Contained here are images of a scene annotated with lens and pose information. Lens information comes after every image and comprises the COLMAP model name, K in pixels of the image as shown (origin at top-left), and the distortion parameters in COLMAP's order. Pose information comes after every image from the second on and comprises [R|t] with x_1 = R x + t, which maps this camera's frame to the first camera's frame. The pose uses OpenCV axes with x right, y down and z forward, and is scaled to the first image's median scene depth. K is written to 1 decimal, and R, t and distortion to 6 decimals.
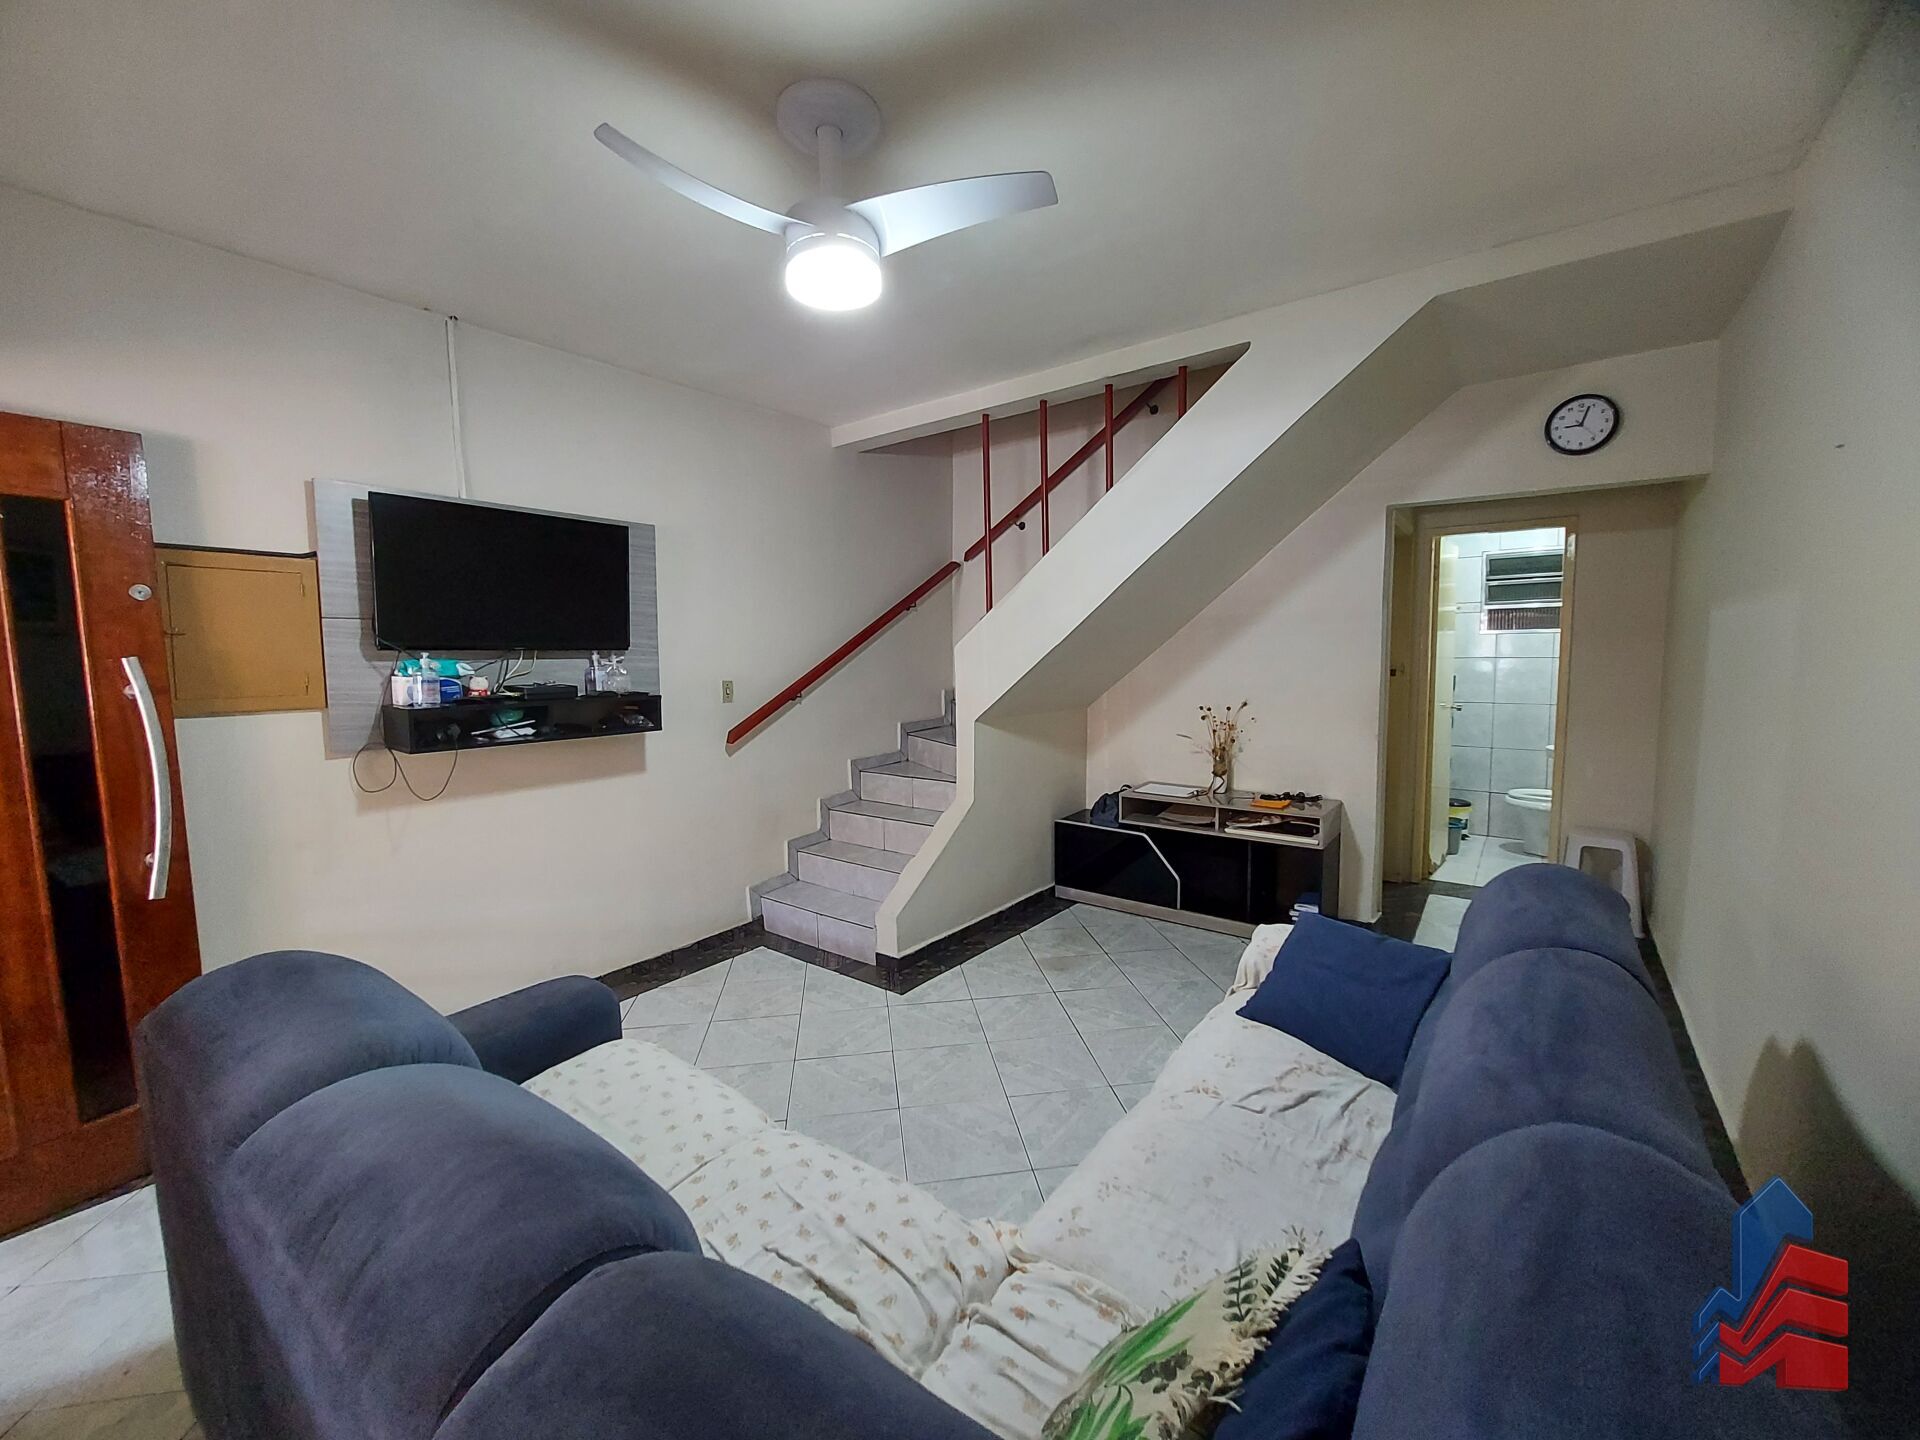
lens RADIAL K [[761.1, 0, 960.6], [0, 761.1, 708.3], [0, 0, 1]] dist [-0.000724, 0.000109]
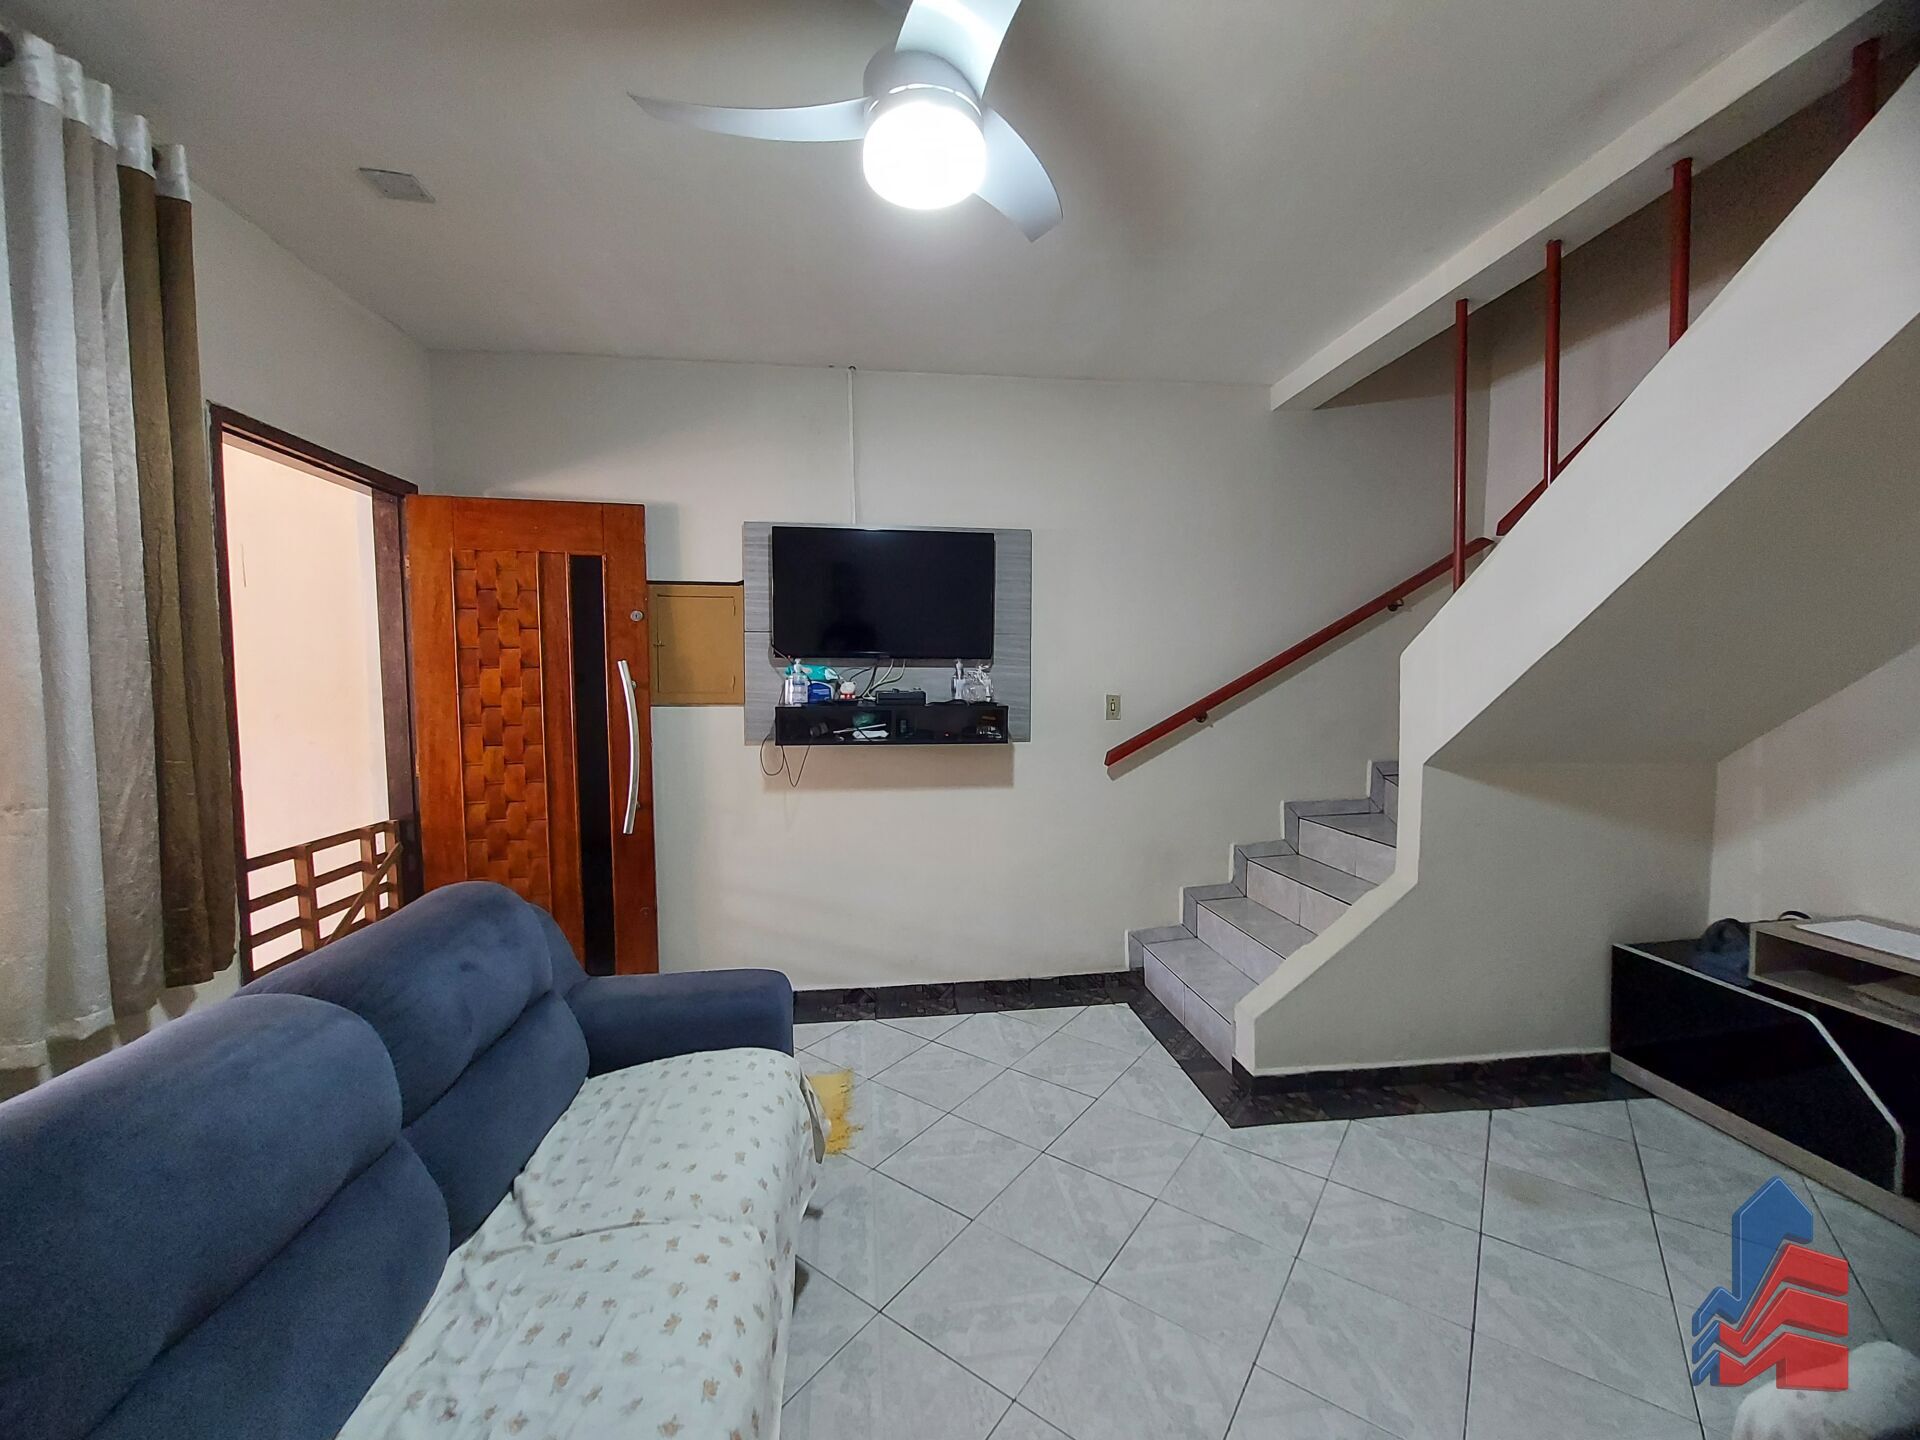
lens RADIAL K [[756.1, 0, 963.5], [0, 756.1, 715.6], [0, 0, 1]] dist [-0.009827, 0.000836]
pose [[0.703314, 0.041129, -0.709689, 0.233911], [-0.059537, 0.998225, -0.001152, -0.000805], [0.708382, 0.043062, 0.704515, 0.290971]]
